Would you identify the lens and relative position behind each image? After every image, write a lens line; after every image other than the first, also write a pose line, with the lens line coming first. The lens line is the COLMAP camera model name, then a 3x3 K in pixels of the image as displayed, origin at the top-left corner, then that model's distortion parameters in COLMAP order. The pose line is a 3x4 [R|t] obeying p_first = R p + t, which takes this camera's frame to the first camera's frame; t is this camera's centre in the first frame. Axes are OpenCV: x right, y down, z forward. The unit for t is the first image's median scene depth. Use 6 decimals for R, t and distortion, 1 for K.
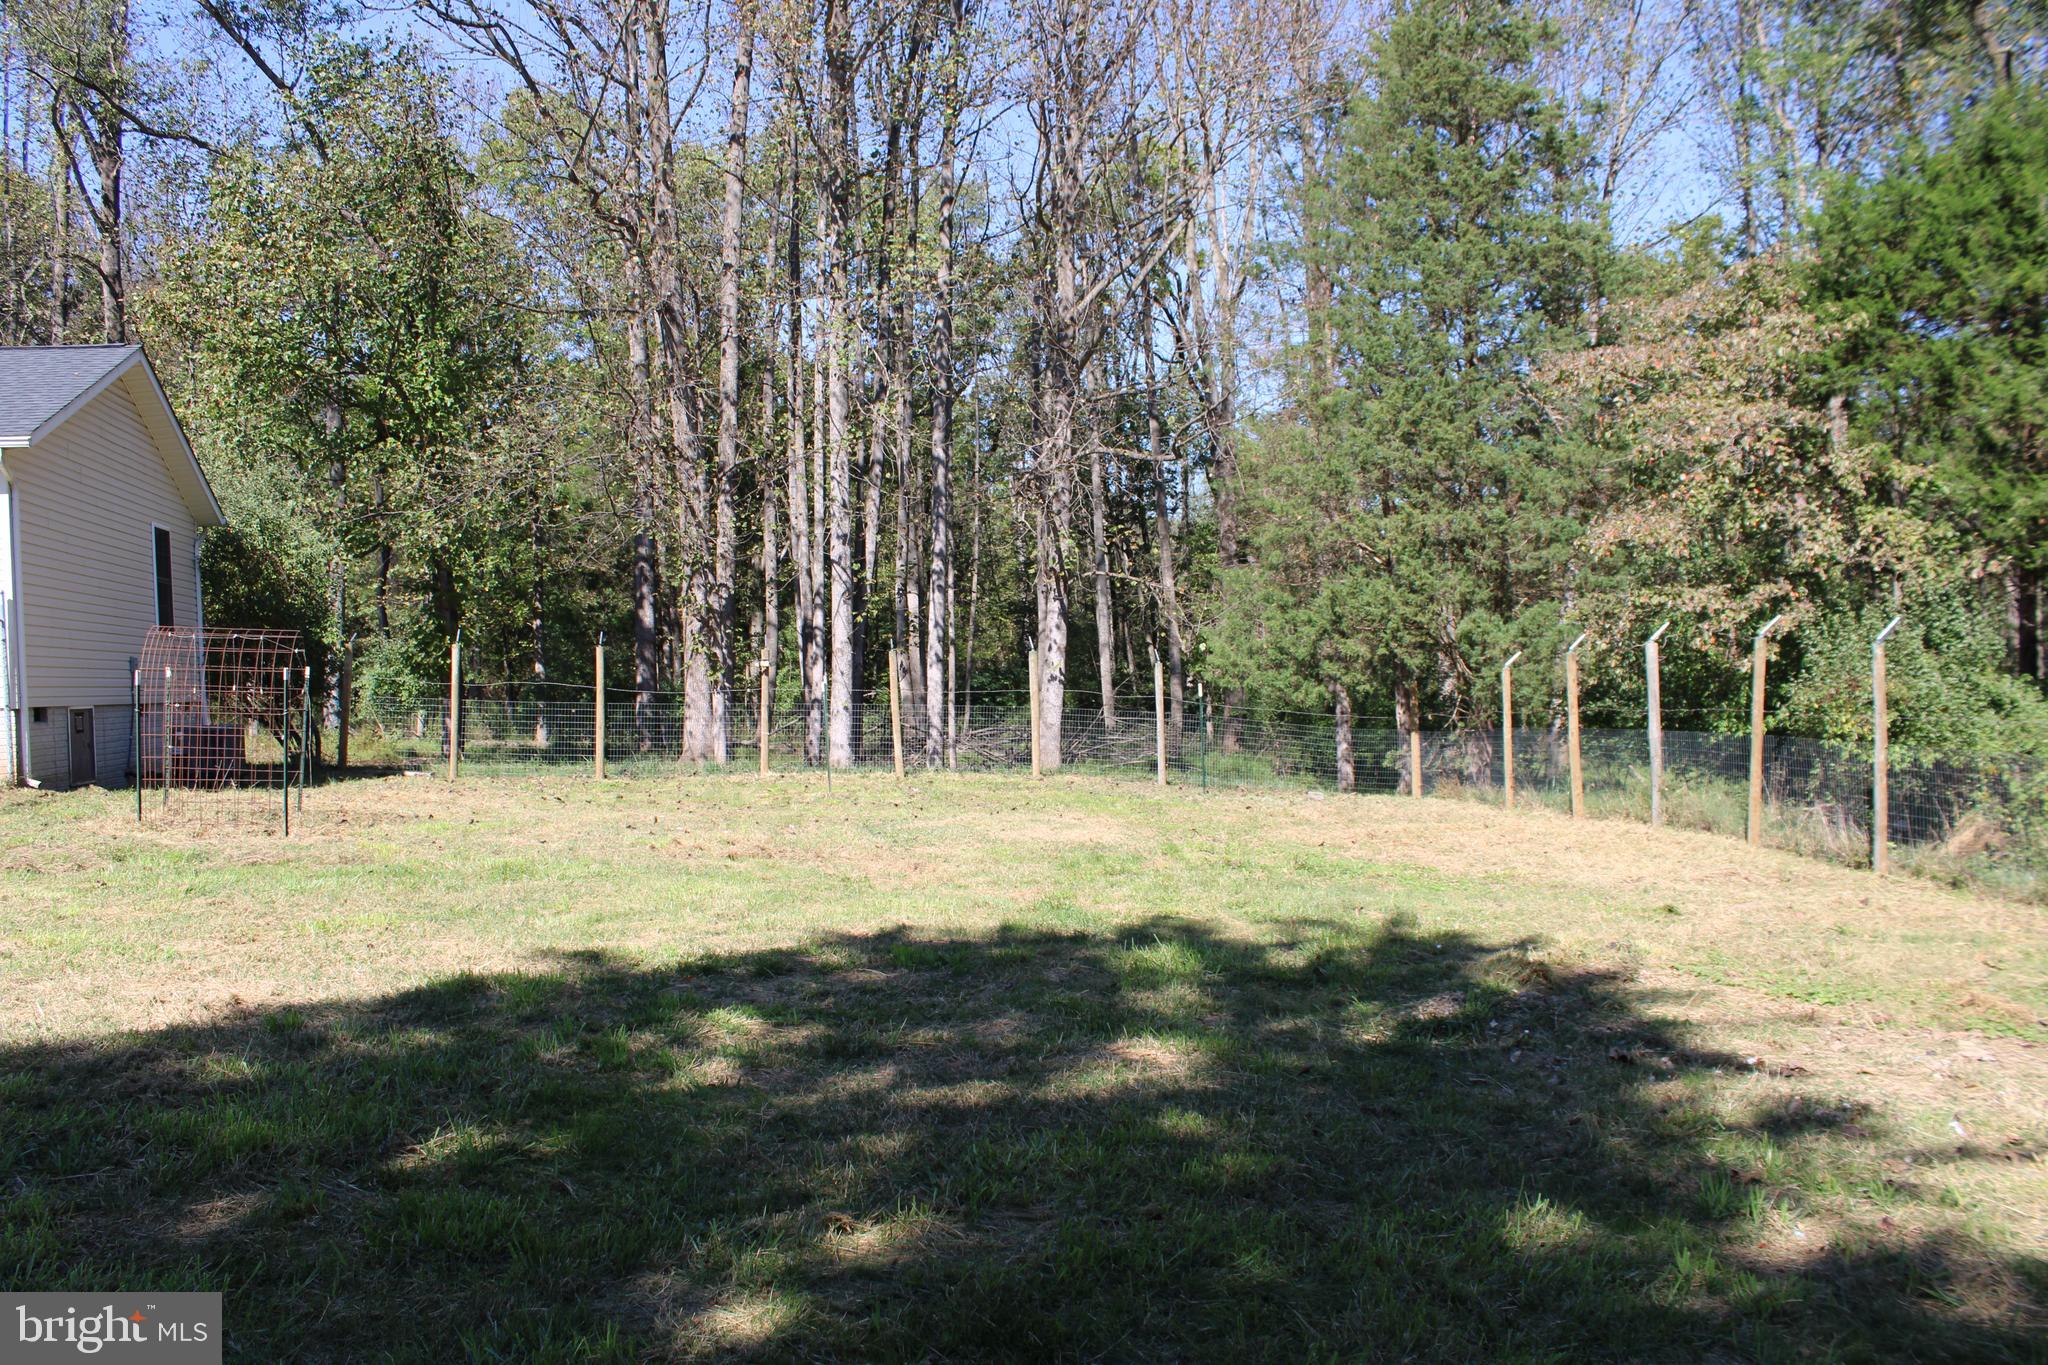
lens RADIAL K [[1625.0, 0, 1024.0], [0, 1625.0, 682.5], [0, 0, 1]] dist [-0.180277, 0.142654]
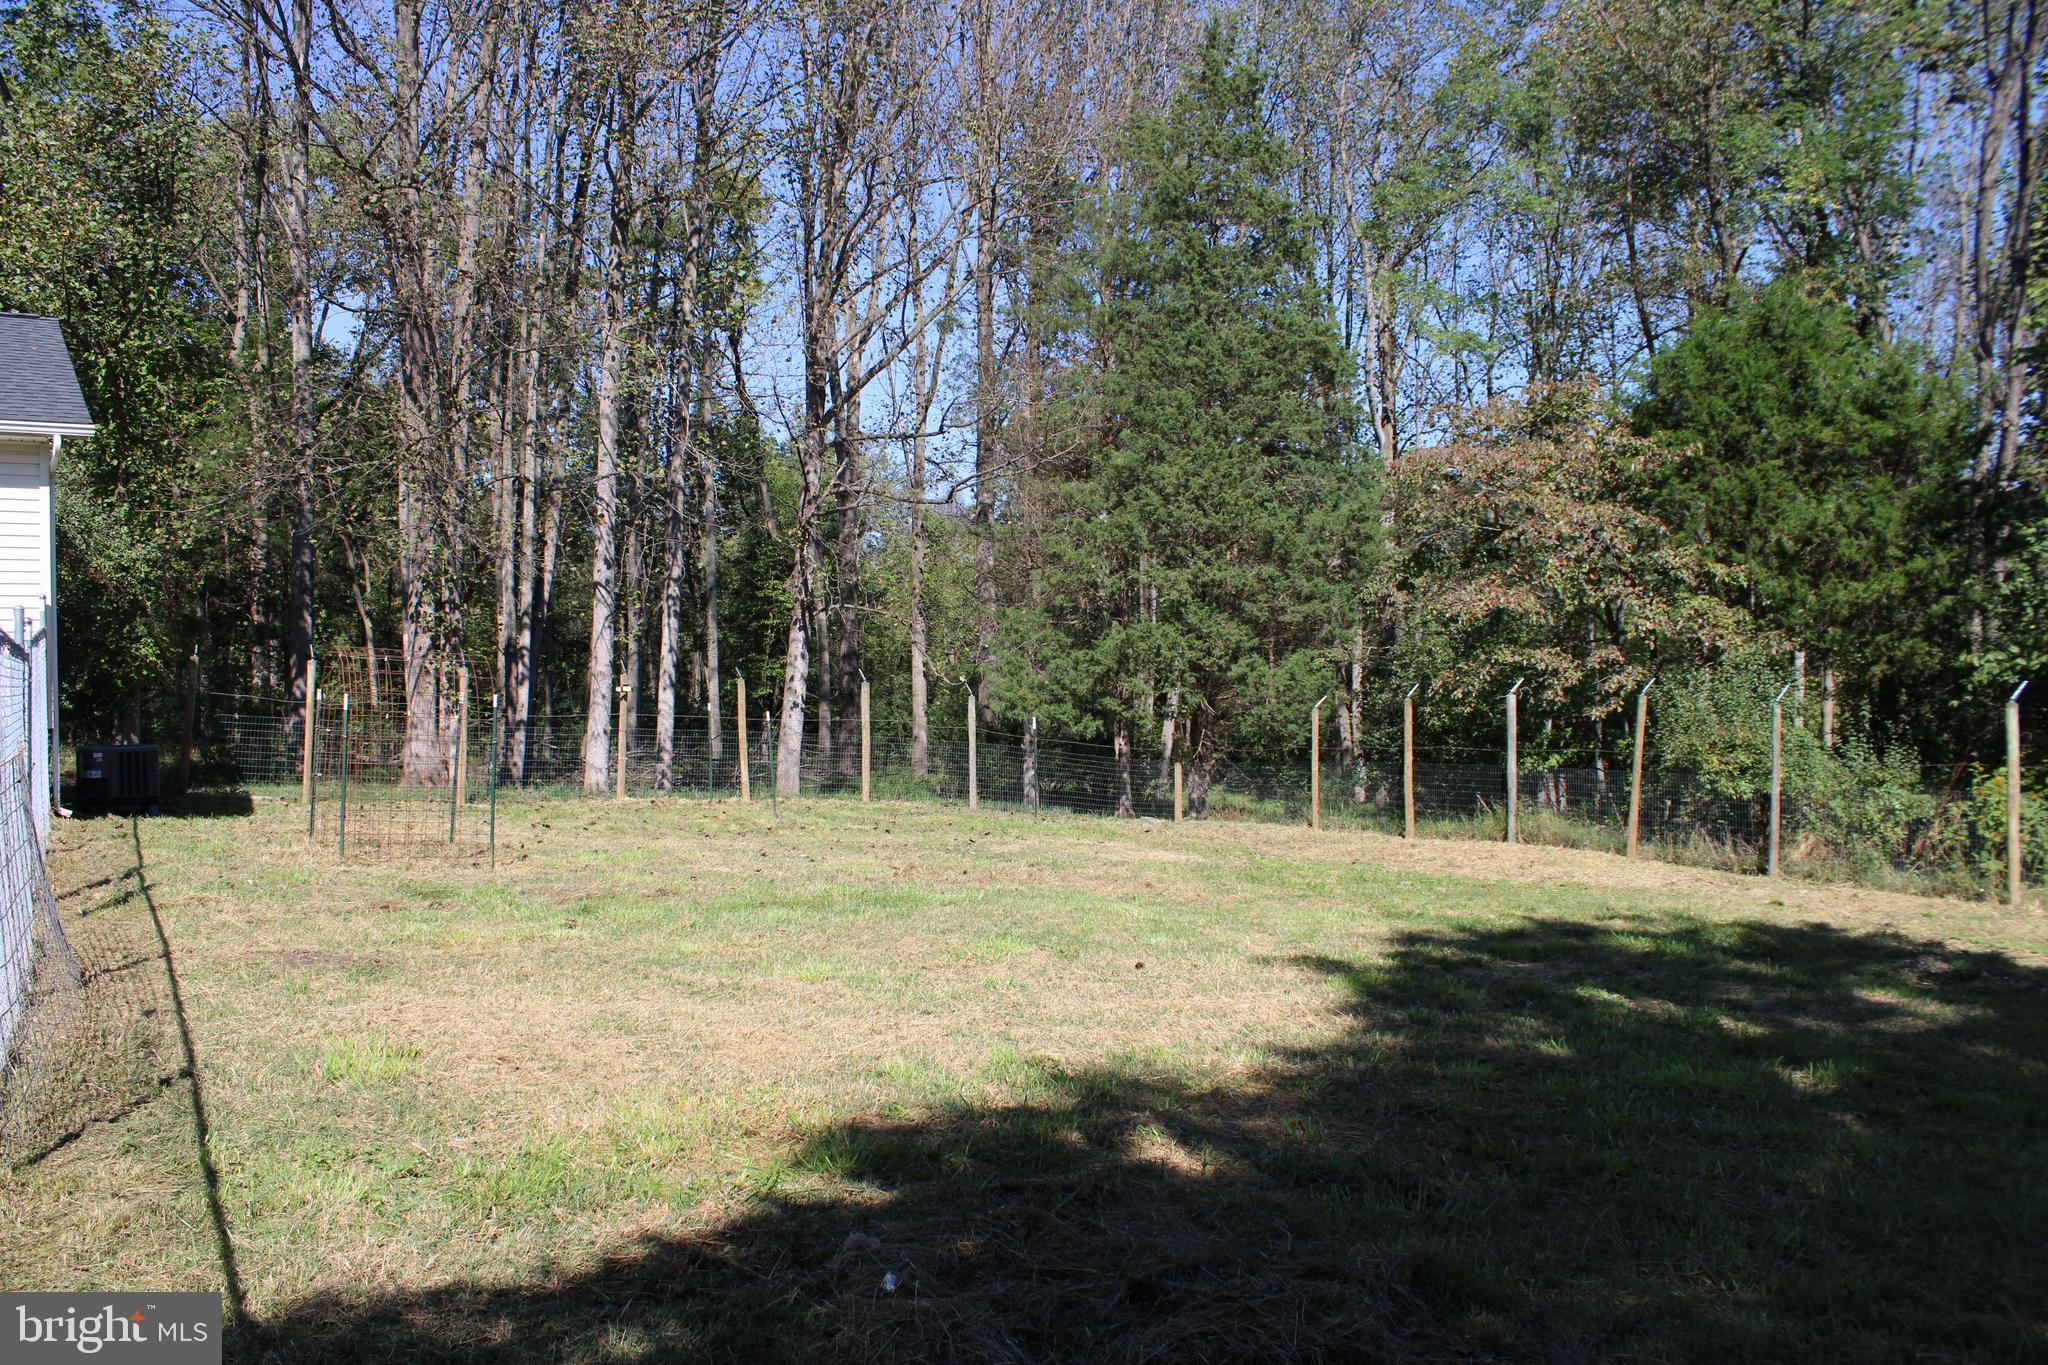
lens RADIAL K [[1625.0, 0, 1024.0], [0, 1625.0, 682.5], [0, 0, 1]] dist [-0.180277, 0.142654]
pose [[0.938788, 0.025646, 0.343540, -0.259298], [-0.021141, 0.999634, -0.016852, -0.003936], [-0.343847, 0.008558, 0.938987, -0.019176]]
